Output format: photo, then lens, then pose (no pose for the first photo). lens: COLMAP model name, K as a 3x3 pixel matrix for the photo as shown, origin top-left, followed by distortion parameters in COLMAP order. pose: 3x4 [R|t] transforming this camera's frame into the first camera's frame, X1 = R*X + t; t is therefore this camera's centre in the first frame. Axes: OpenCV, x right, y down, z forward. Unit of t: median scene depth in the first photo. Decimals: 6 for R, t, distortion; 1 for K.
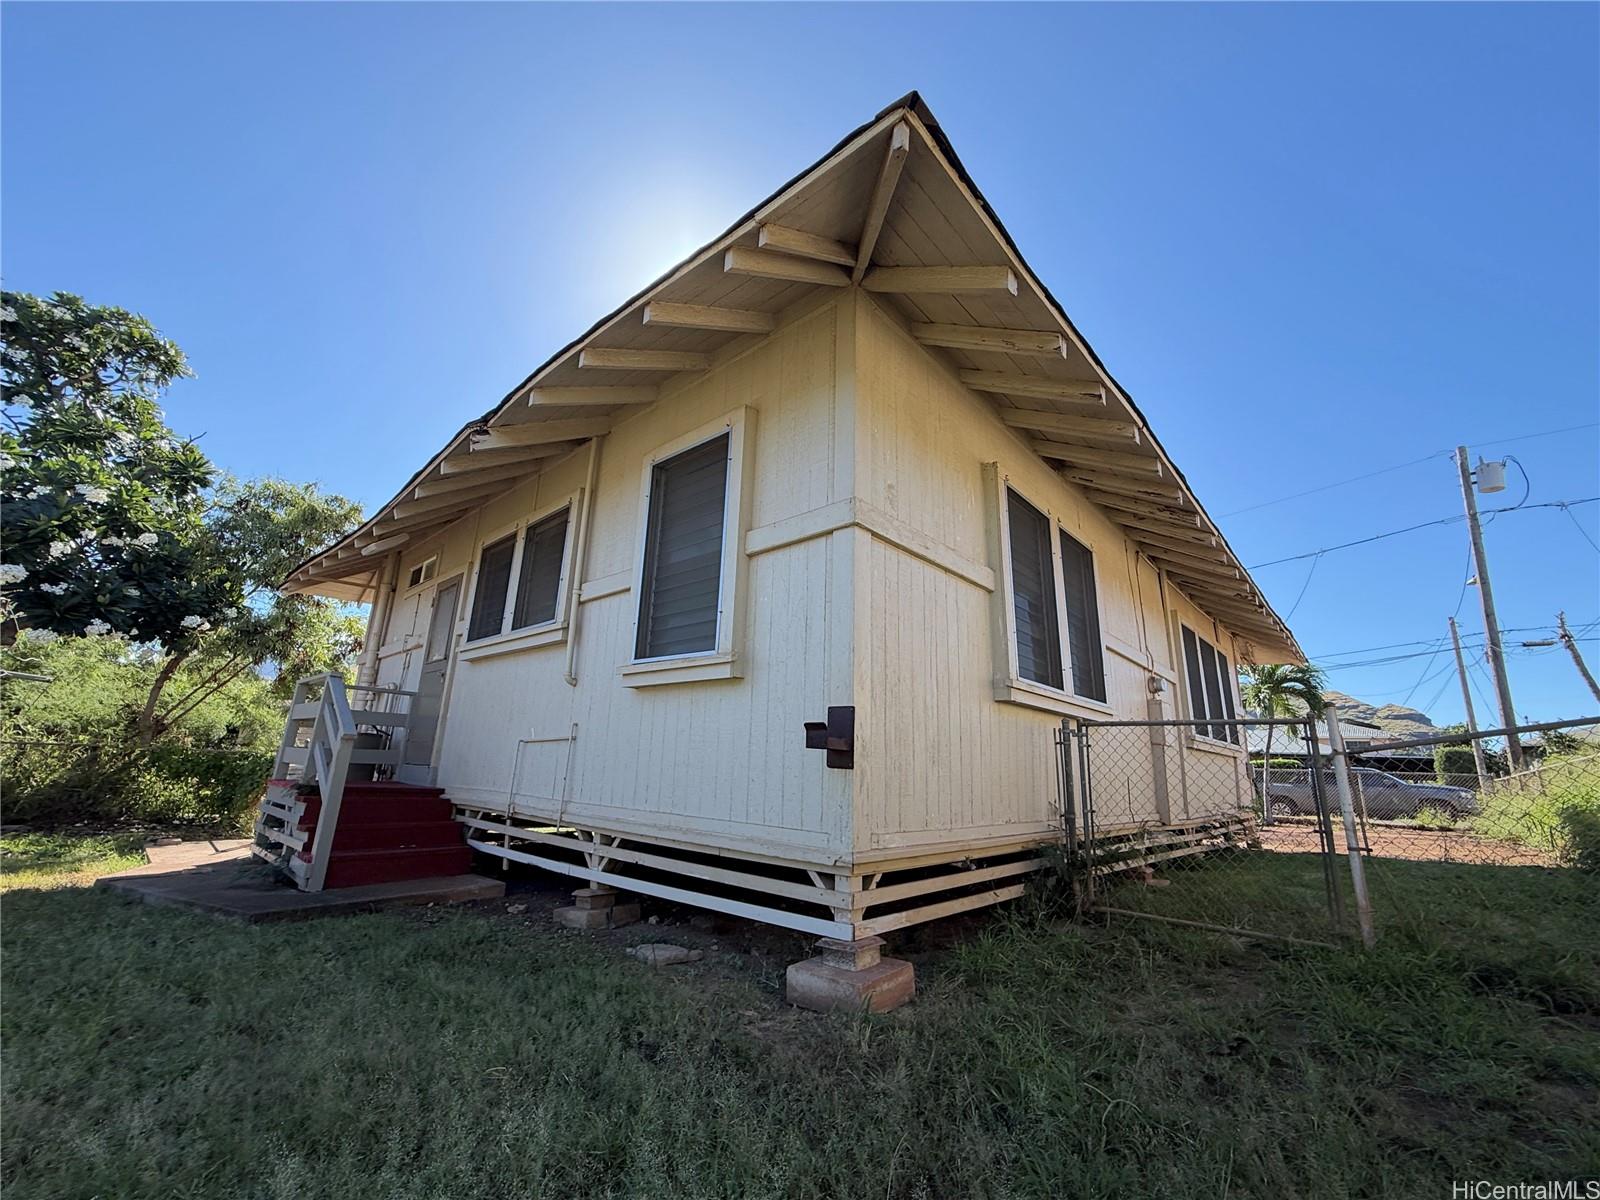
lens RADIAL K [[641.4, 0, 795.4], [0, 641.4, 597.1], [0, 0, 1]] dist [-0.000737, 0.000553]
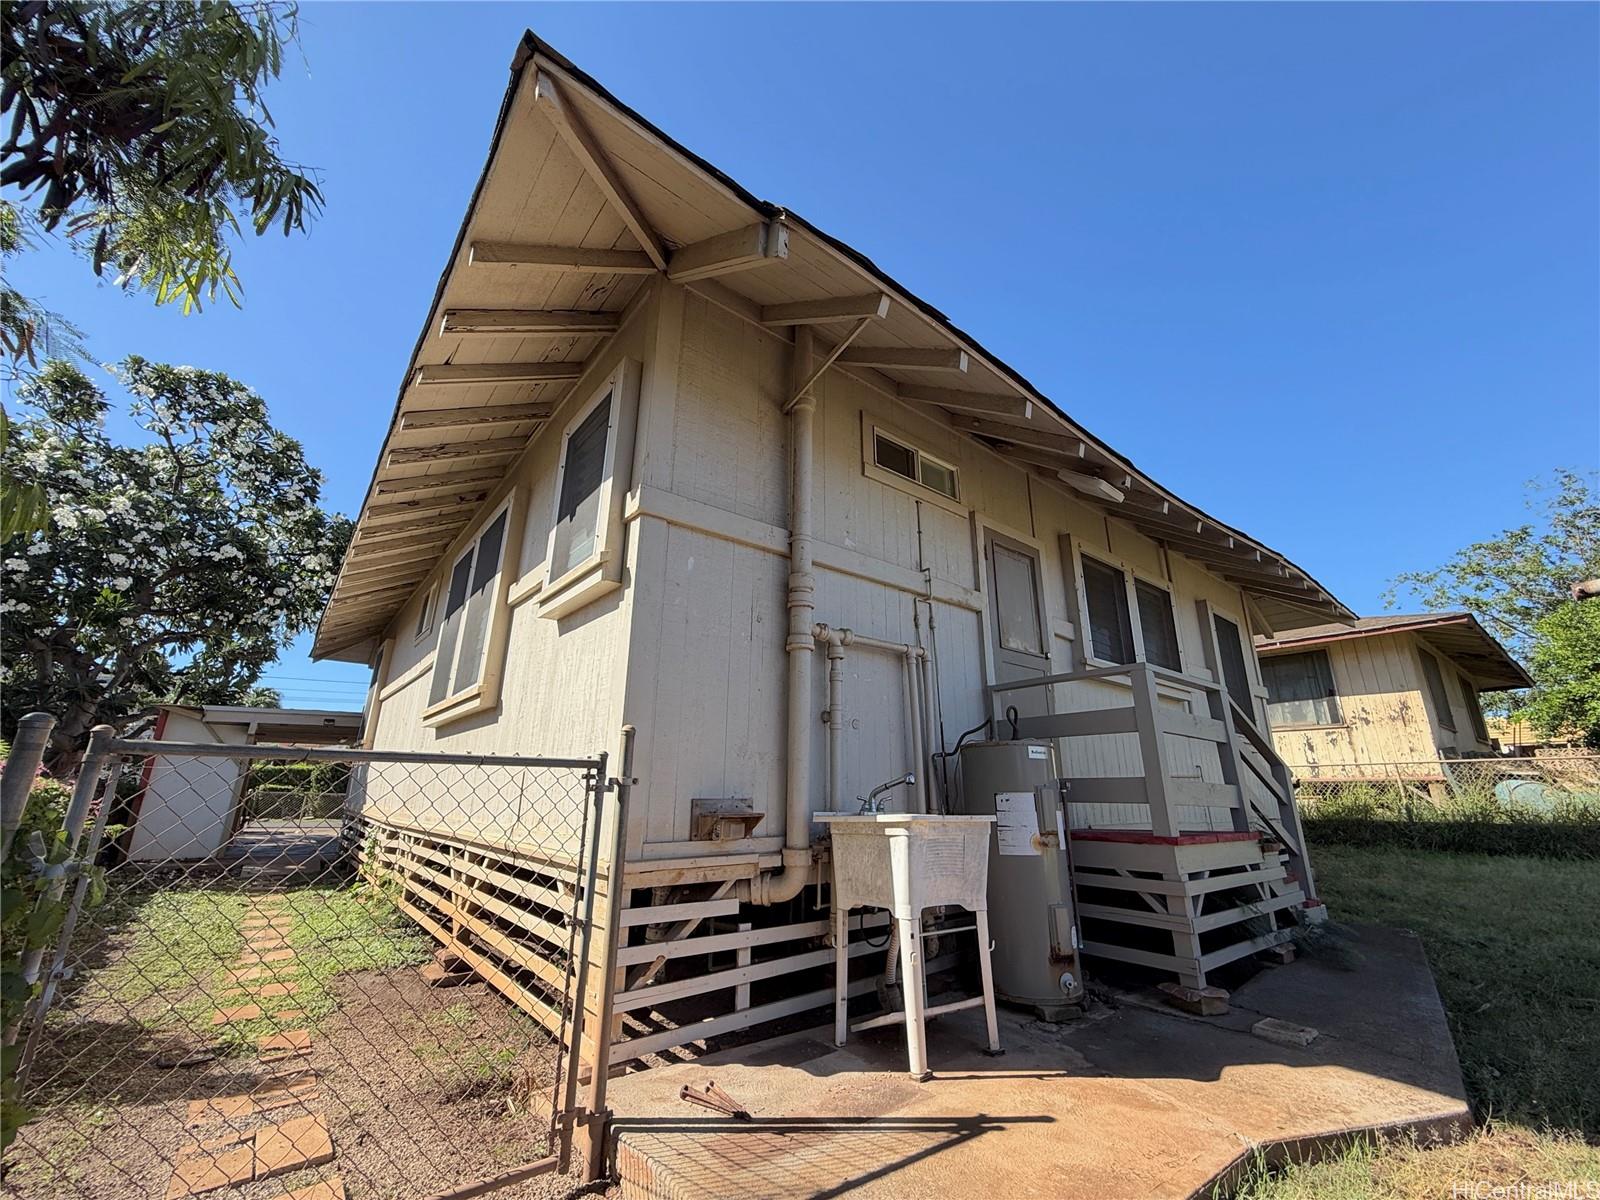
lens RADIAL K [[641.4, 0, 796.8], [0, 641.4, 597.1], [0, 0, 1]] dist [-0.000737, 0.000553]
pose [[0.148698, 0.266685, 0.952244, -1.834050], [-0.259522, 0.939721, -0.222652, 0.377326], [-0.954221, -0.214020, 0.208945, 1.572133]]
